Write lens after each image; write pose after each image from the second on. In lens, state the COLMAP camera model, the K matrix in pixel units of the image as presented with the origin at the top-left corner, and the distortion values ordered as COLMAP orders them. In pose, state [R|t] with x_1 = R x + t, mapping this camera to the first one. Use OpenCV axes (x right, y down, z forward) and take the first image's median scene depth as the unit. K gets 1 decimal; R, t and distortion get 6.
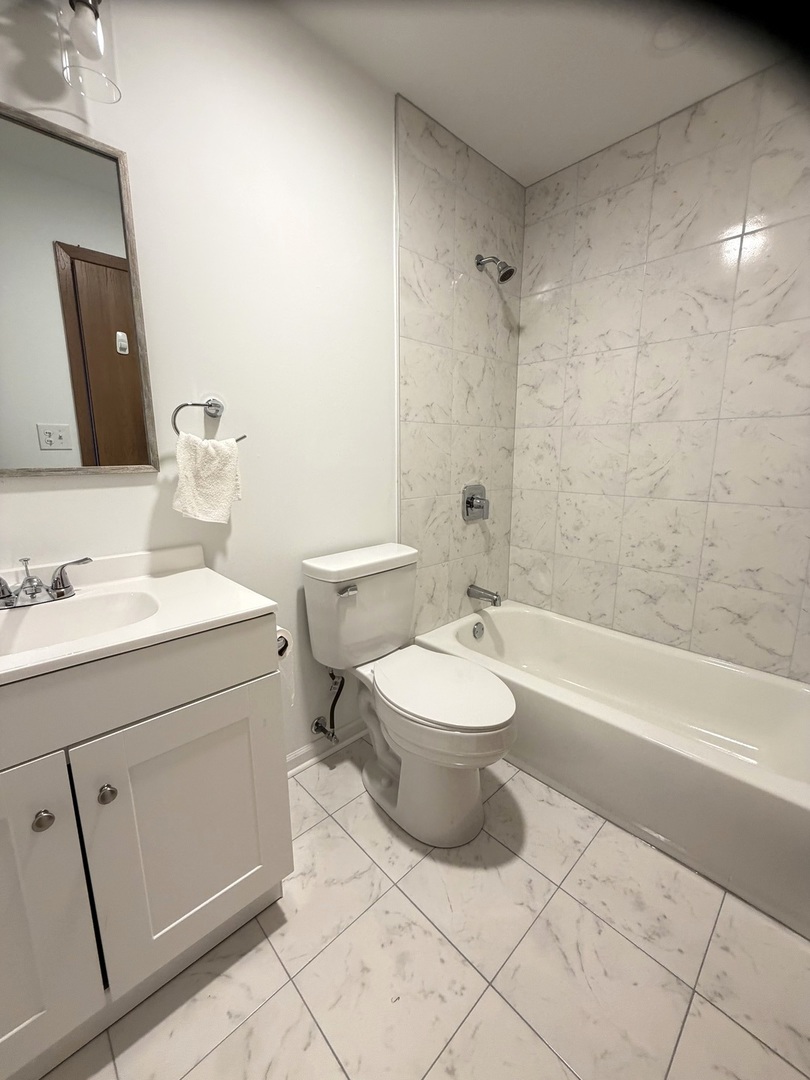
lens RADIAL K [[431.5, 0, 405.0], [0, 431.5, 540.0], [0, 0, 1]] dist [0.000366, 0.000184]
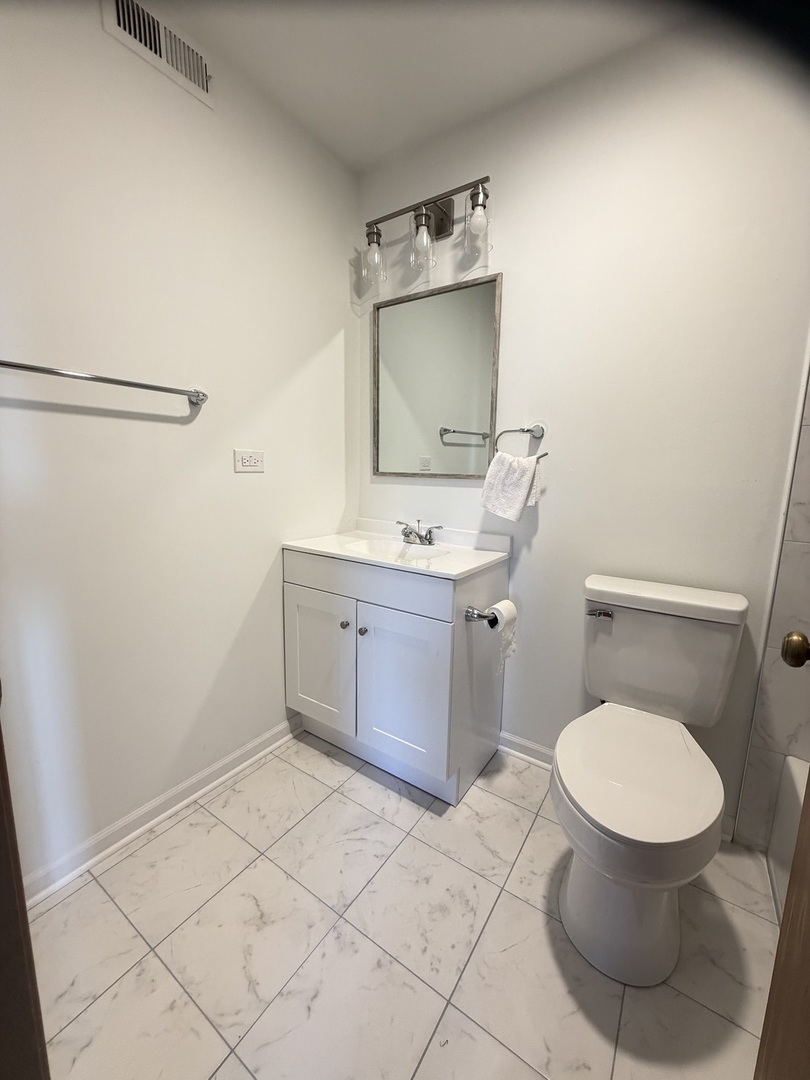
lens RADIAL K [[431.5, 0, 405.0], [0, 431.5, 540.0], [0, 0, 1]] dist [0.000366, 0.000184]
pose [[0.211044, 0.168700, -0.962809, 0.843513], [-0.211179, 0.969601, 0.123600, -0.082048], [0.954392, 0.177240, 0.240254, 0.430373]]
